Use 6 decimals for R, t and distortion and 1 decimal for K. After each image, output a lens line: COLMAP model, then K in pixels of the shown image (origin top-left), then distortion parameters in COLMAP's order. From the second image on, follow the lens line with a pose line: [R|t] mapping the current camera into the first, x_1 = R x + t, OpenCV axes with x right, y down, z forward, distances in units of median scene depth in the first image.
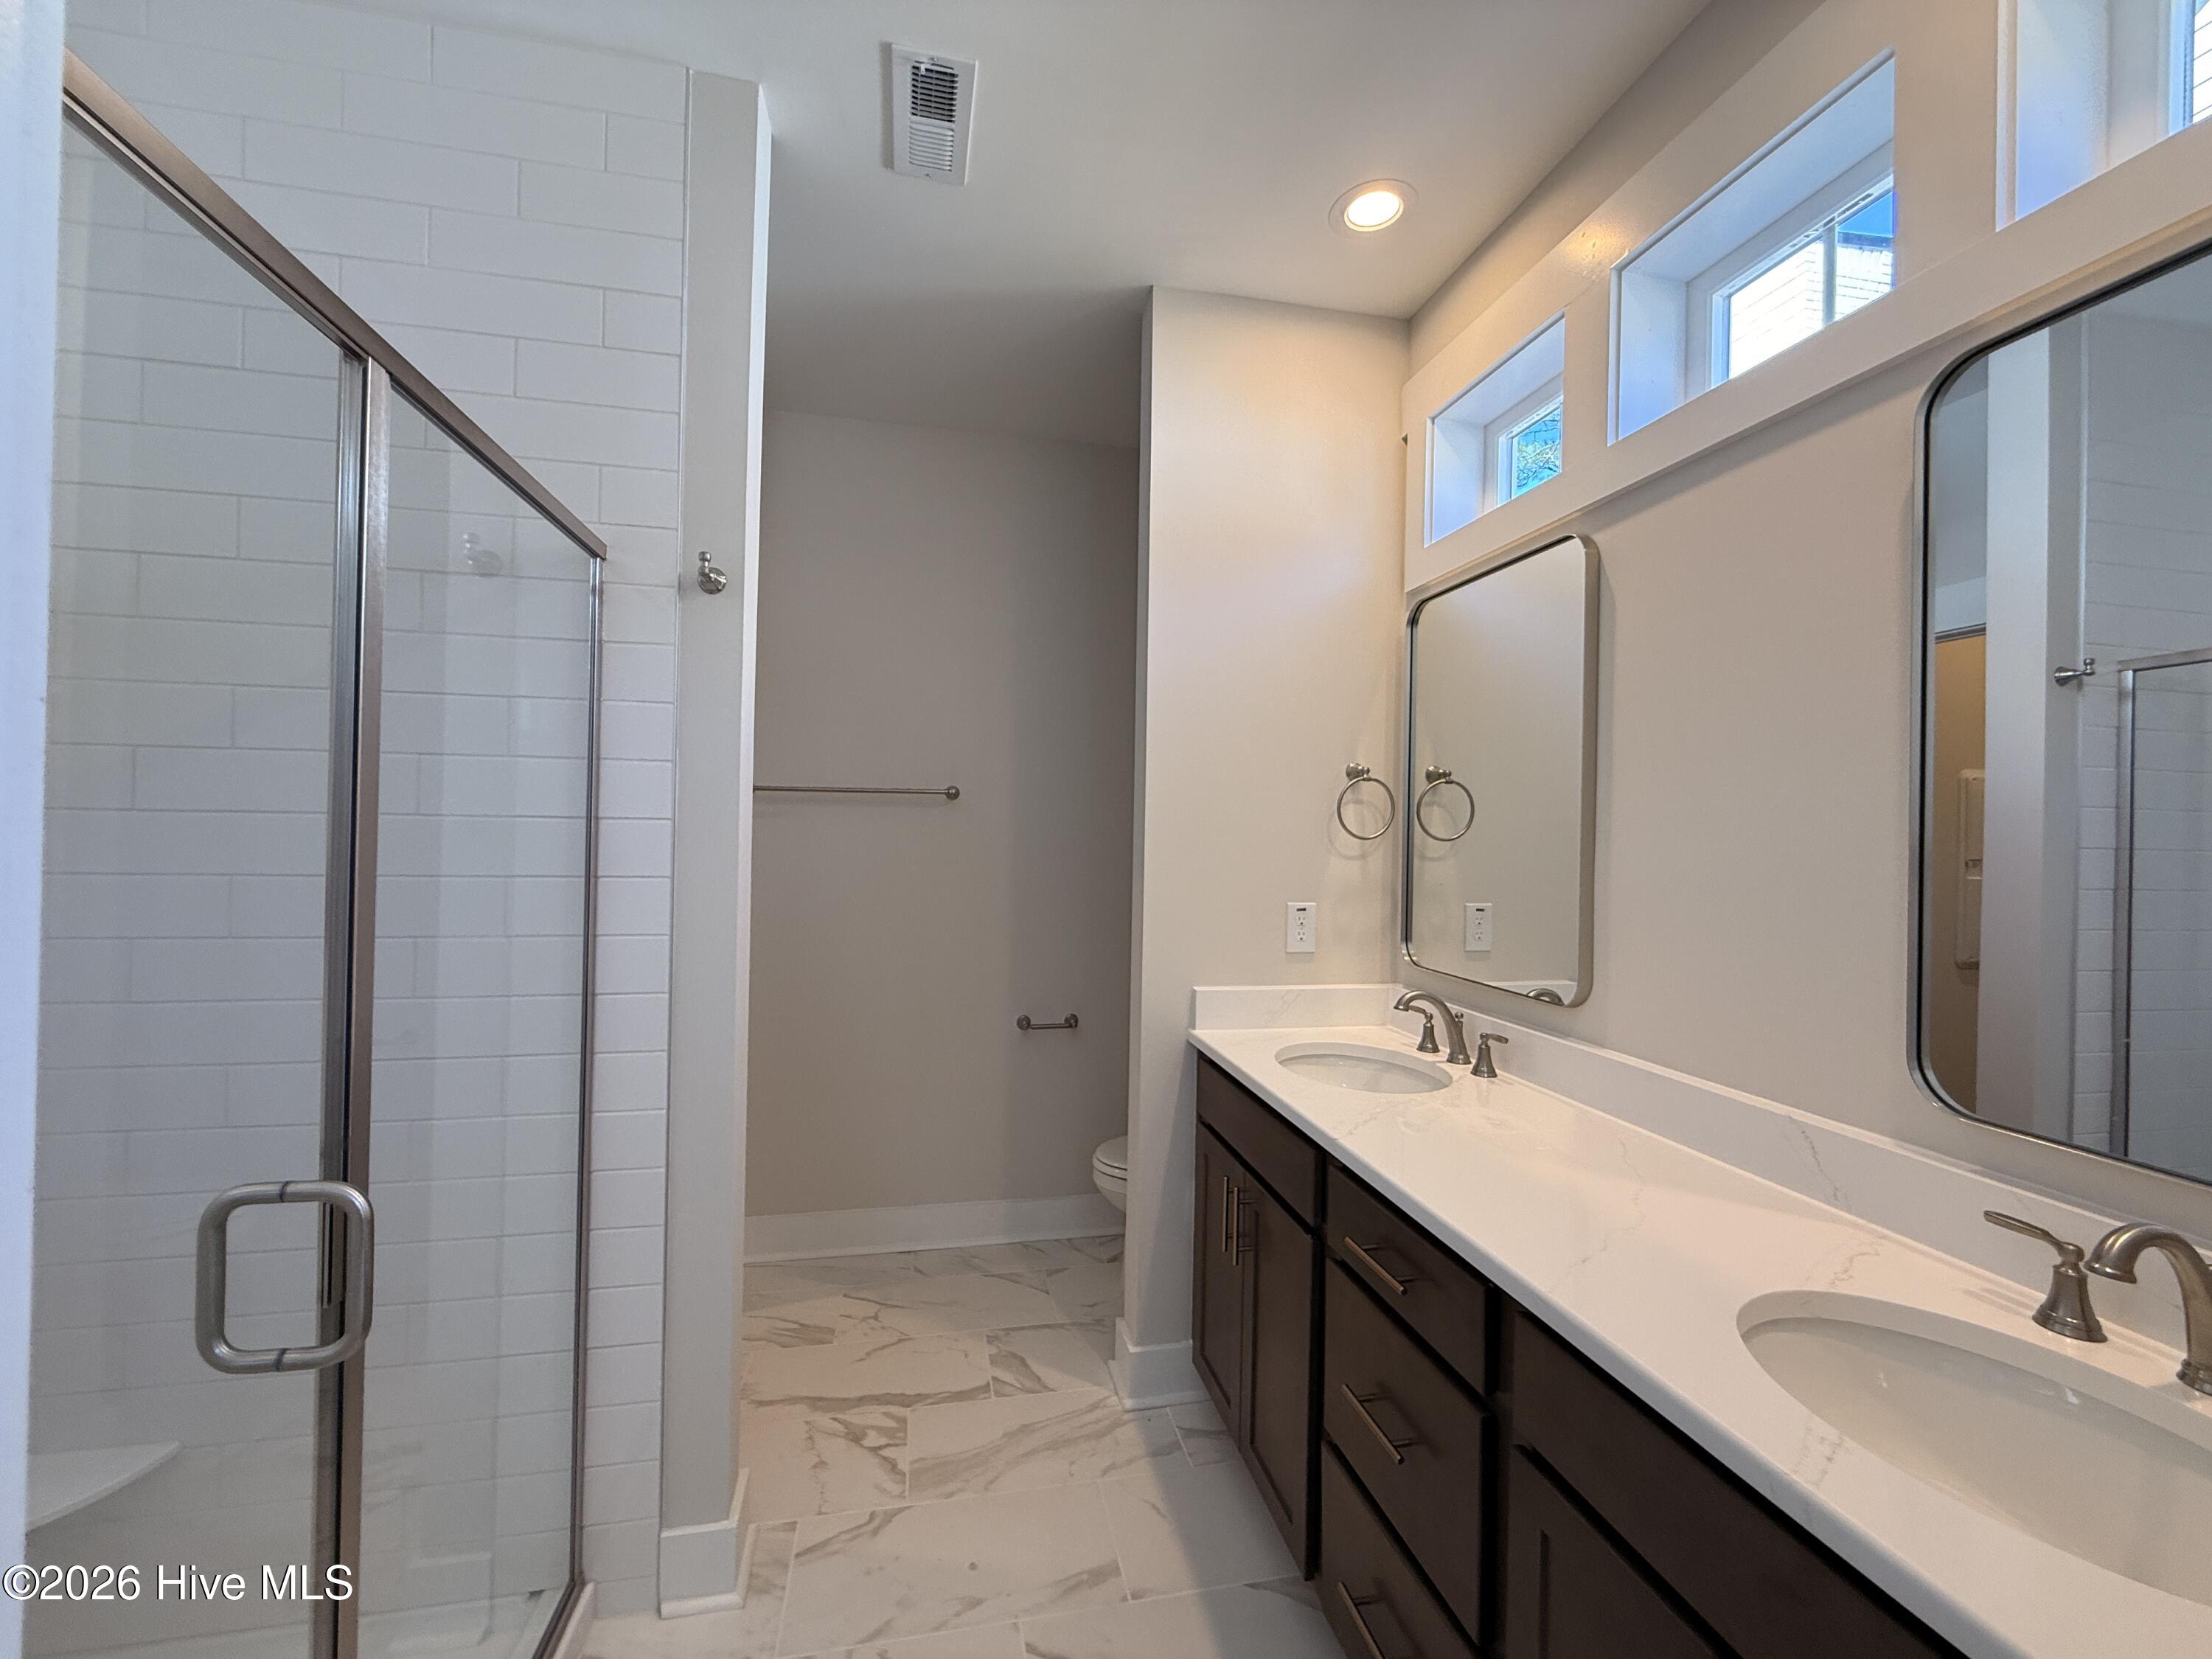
lens RADIAL K [[878.7, 0, 1095.9], [0, 878.7, 826.4], [0, 0, 1]] dist [-0.003636, -0.000410]
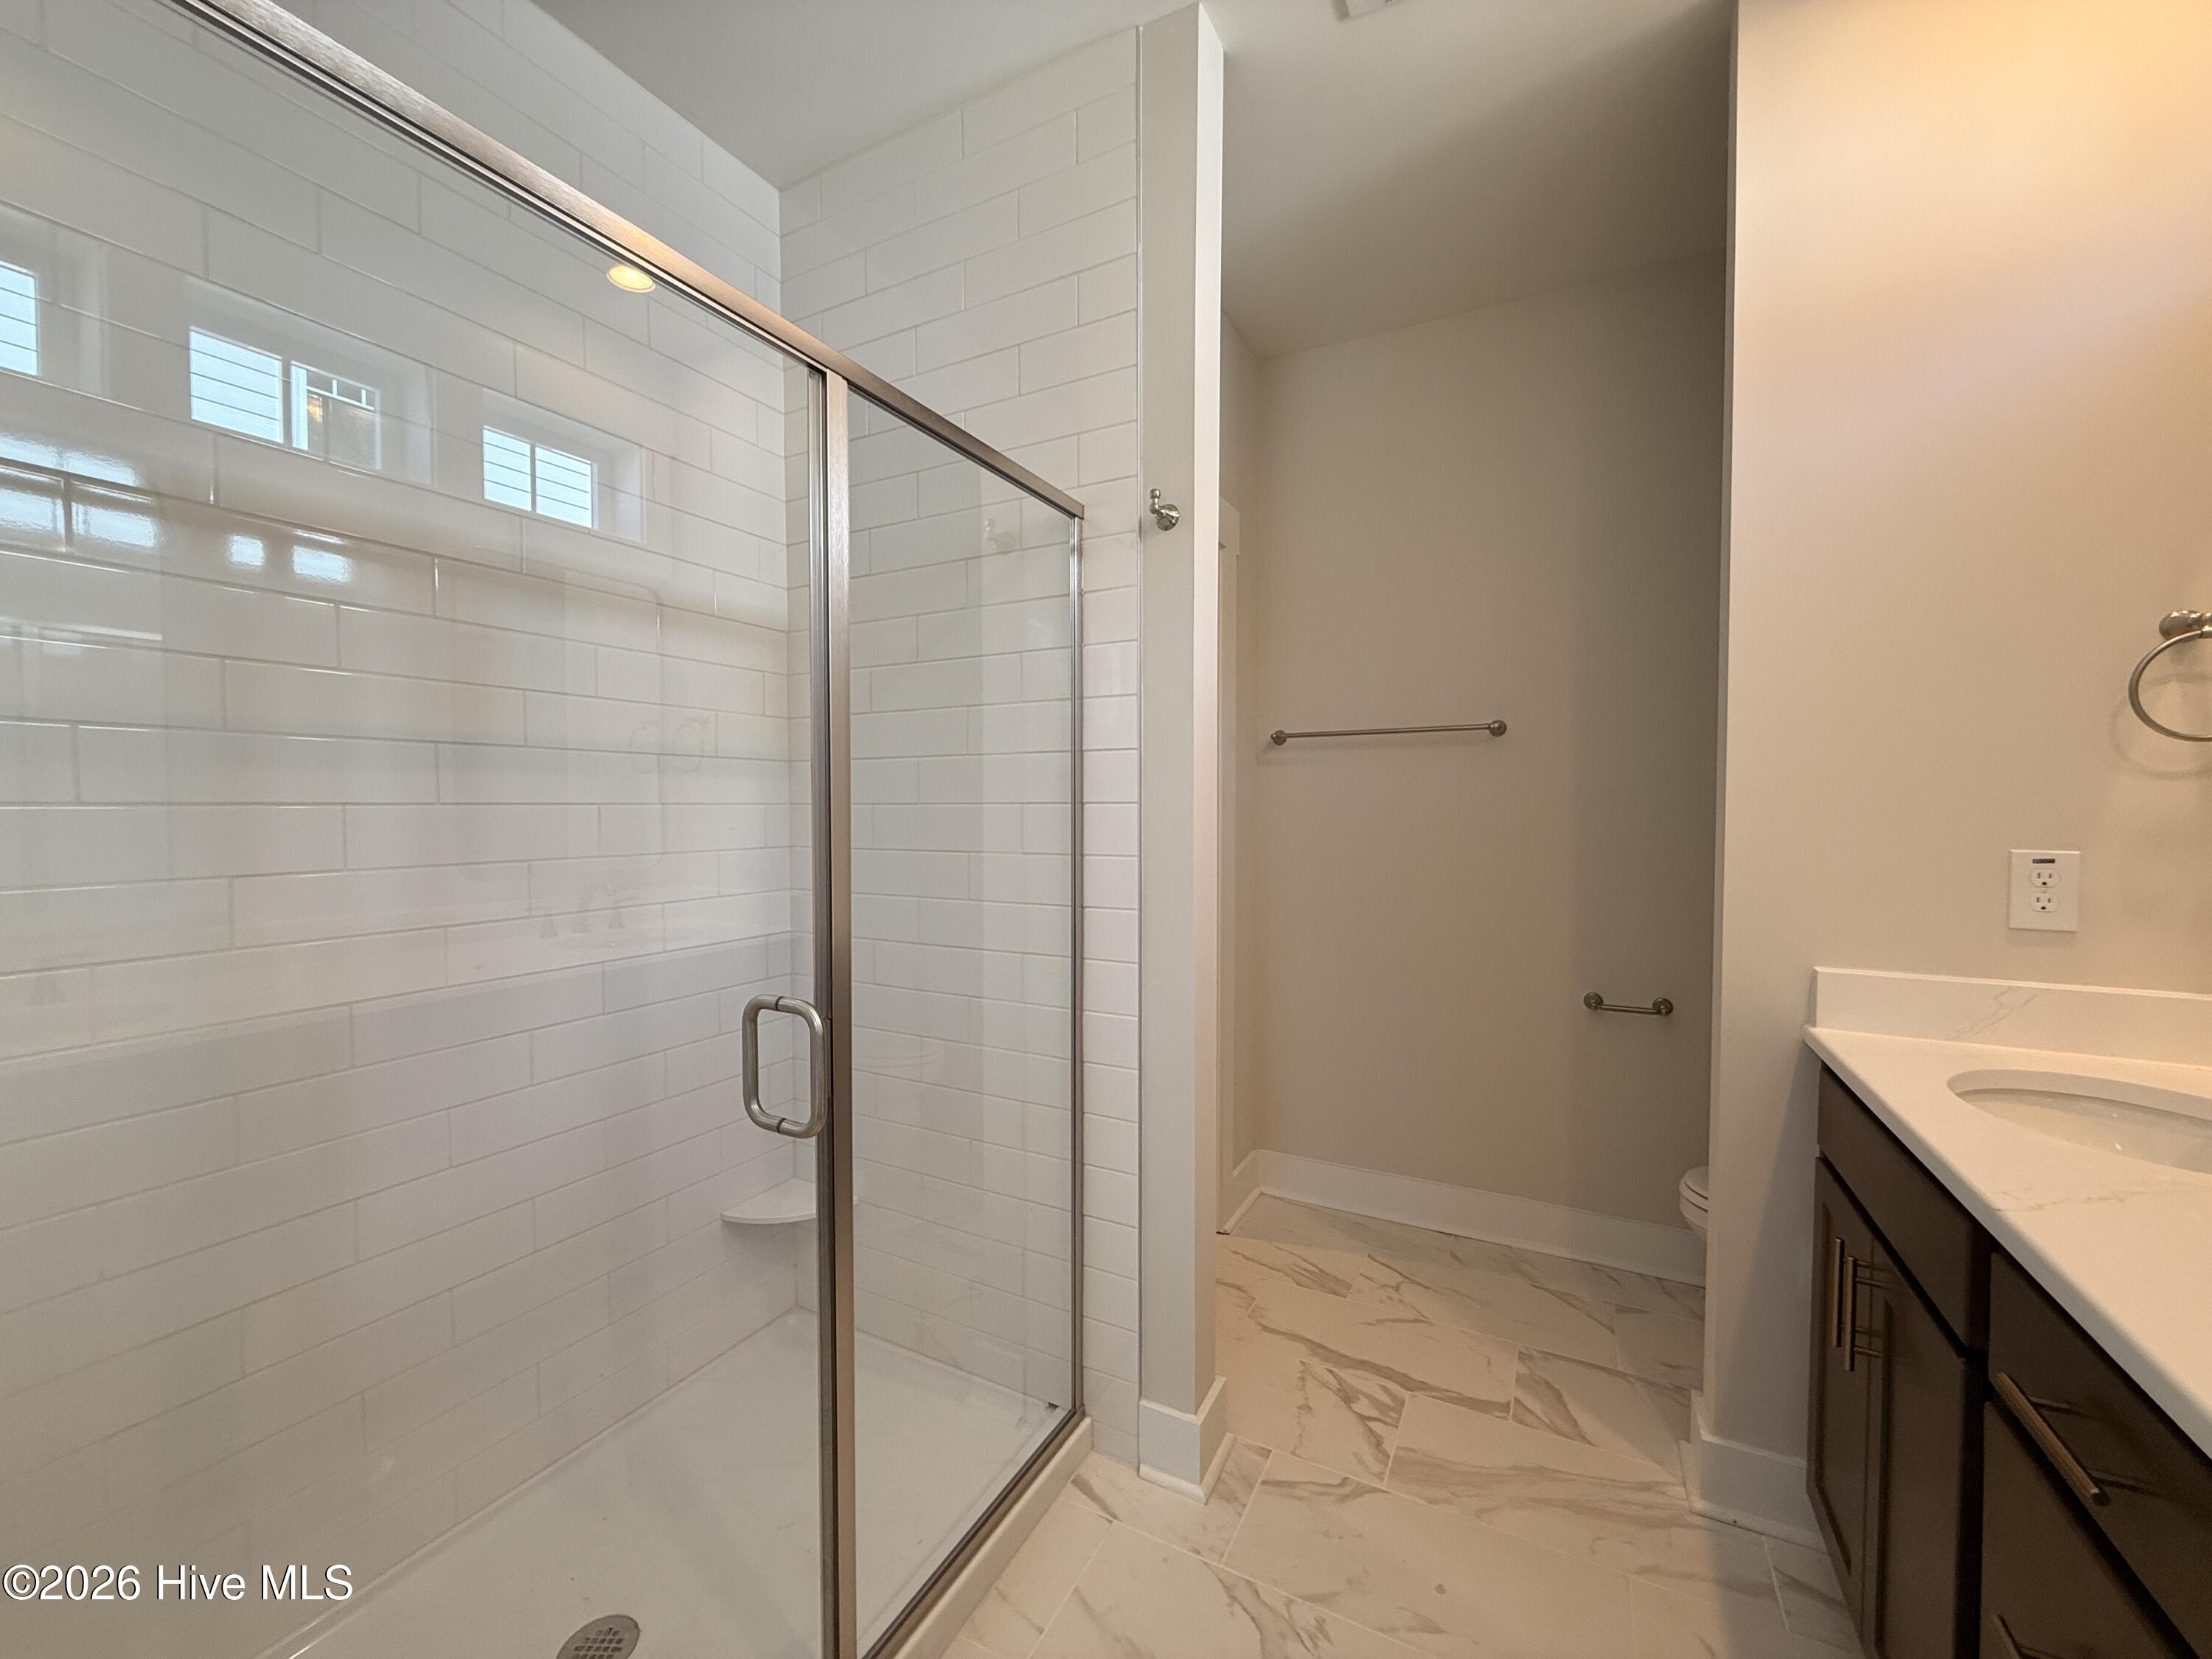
lens RADIAL K [[878.7, 0, 1094.4], [0, 878.7, 827.0], [0, 0, 1]] dist [-0.003636, -0.000410]
pose [[0.767408, -0.000709, -0.641159, 0.142556], [0.019550, 0.999560, 0.022294, 0.053895], [0.640861, -0.029644, 0.767084, 0.120746]]
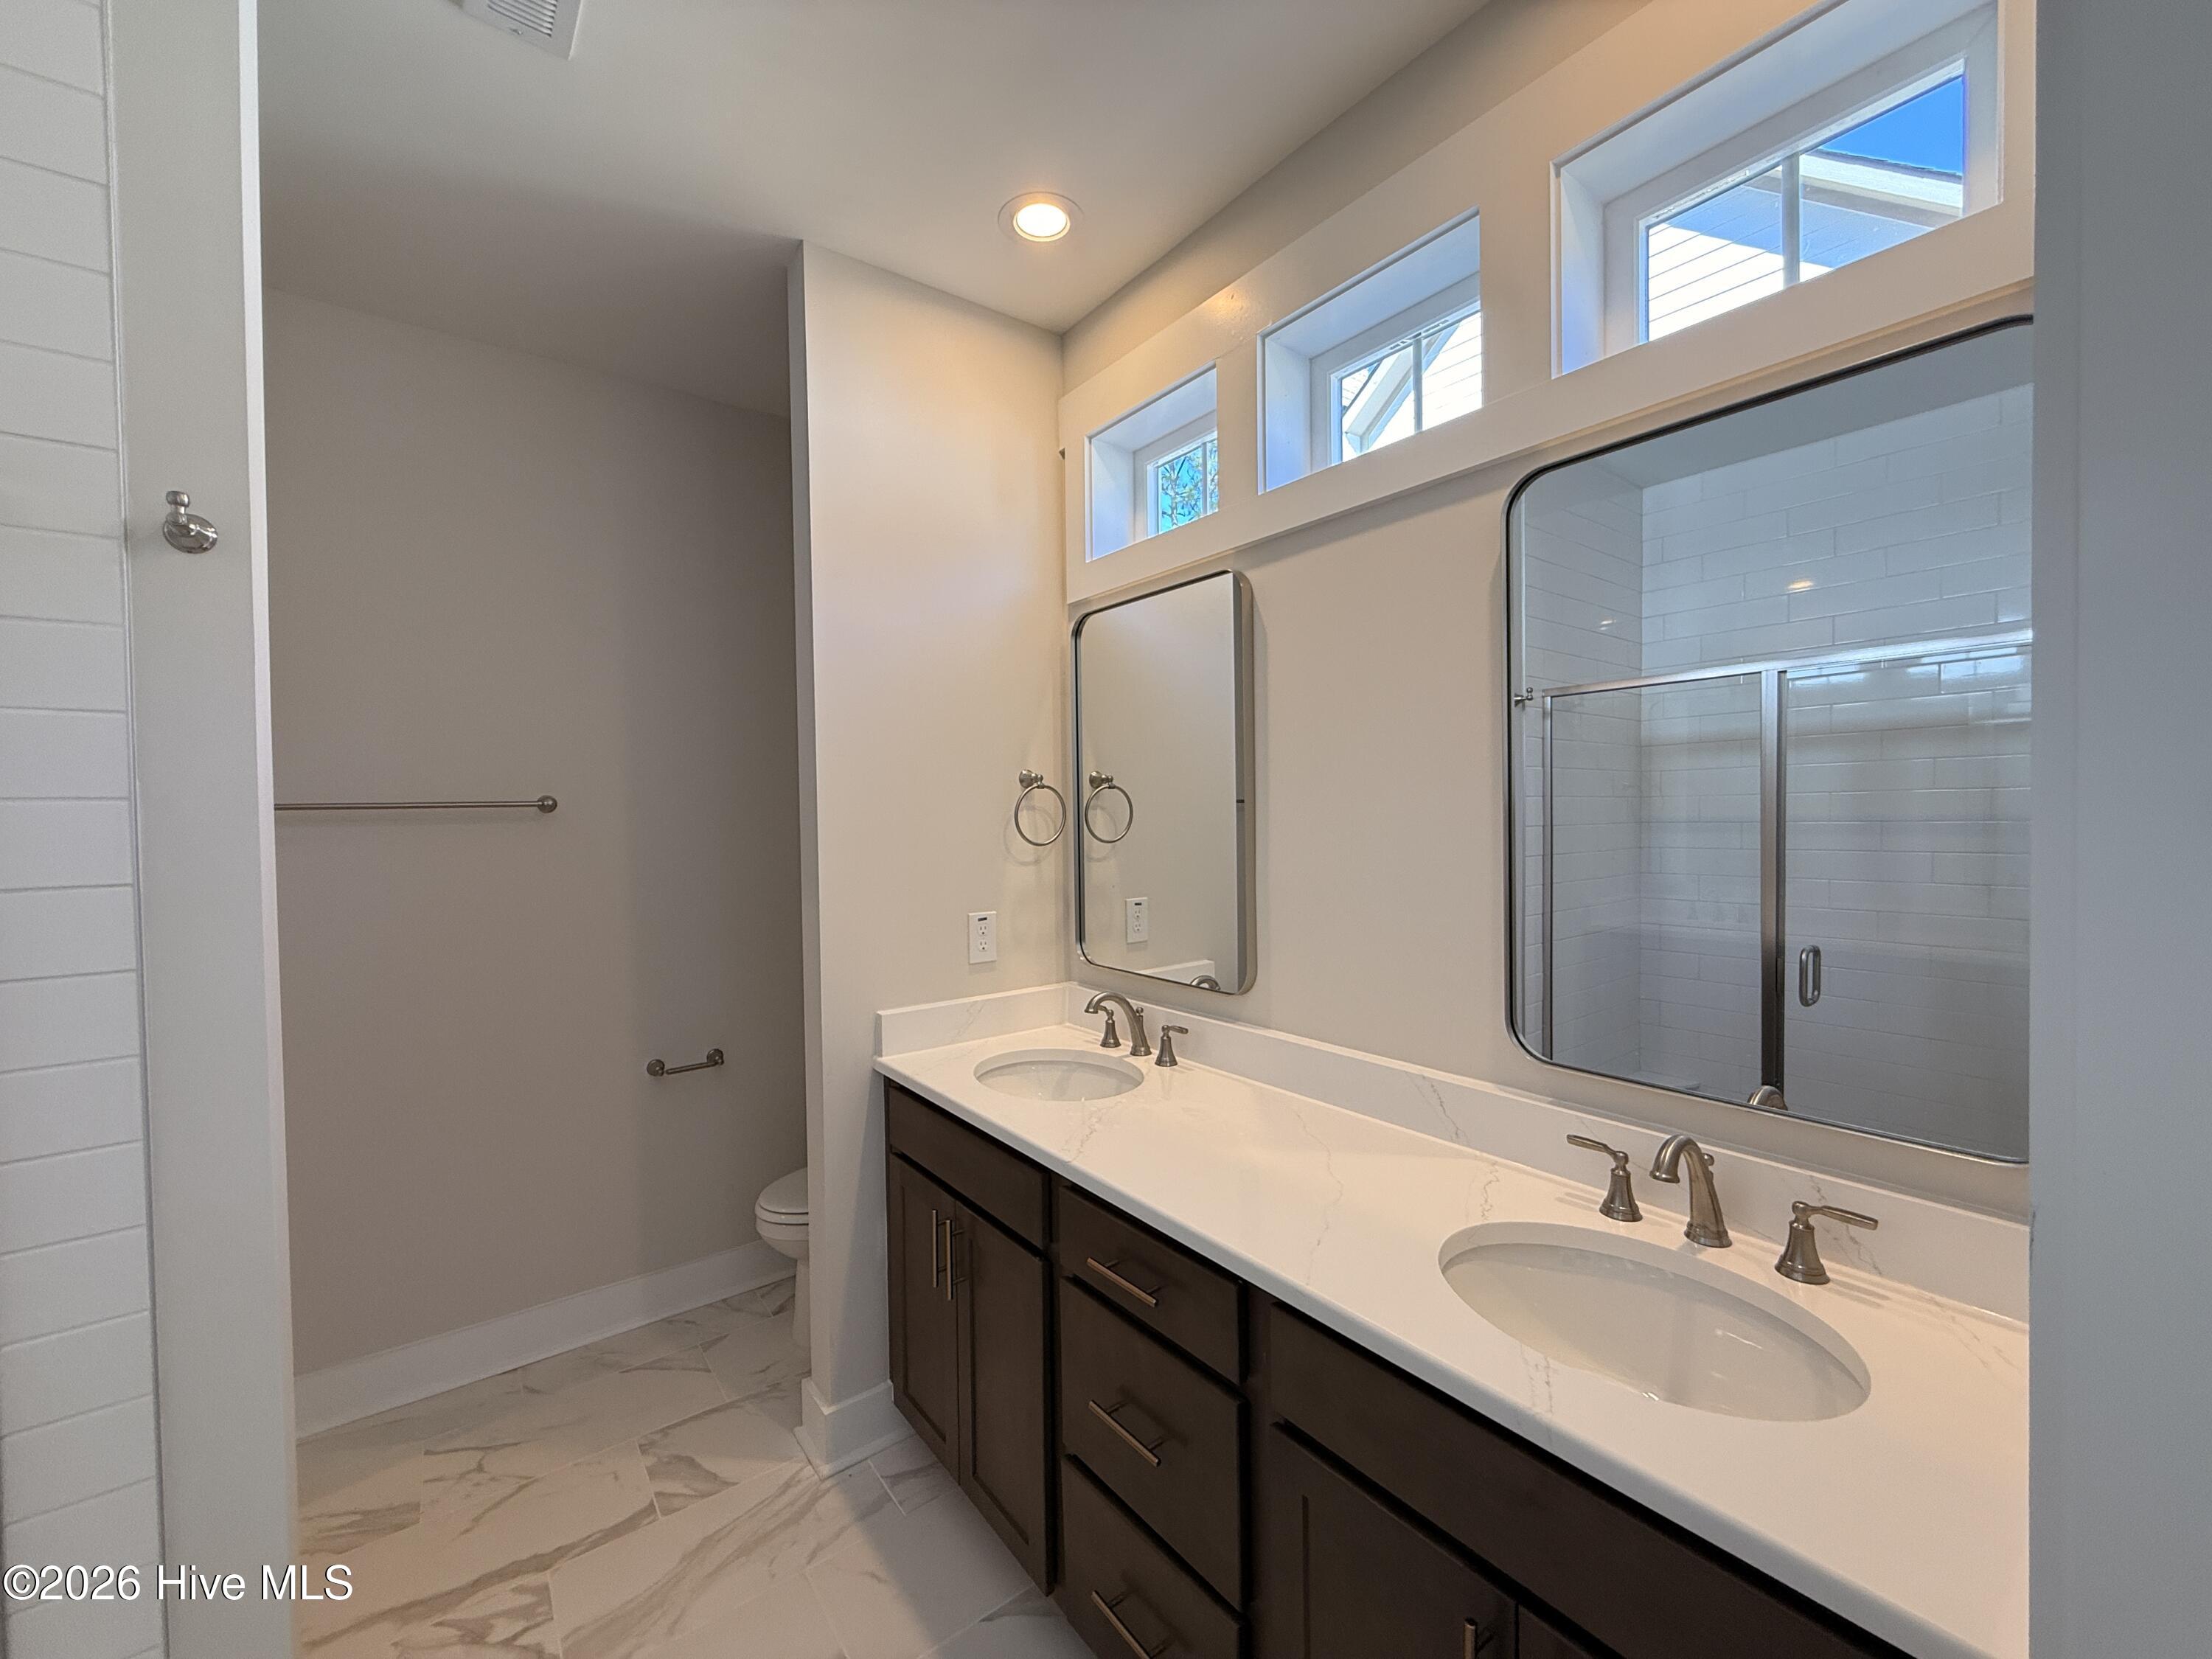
lens RADIAL K [[878.7, 0, 1097.5], [0, 878.7, 826.0], [0, 0, 1]] dist [-0.003636, -0.000410]
pose [[0.900521, -0.039467, 0.433017, -0.091160], [0.028907, 0.999103, 0.030947, -0.045795], [-0.433850, -0.015351, 0.900854, 0.065323]]
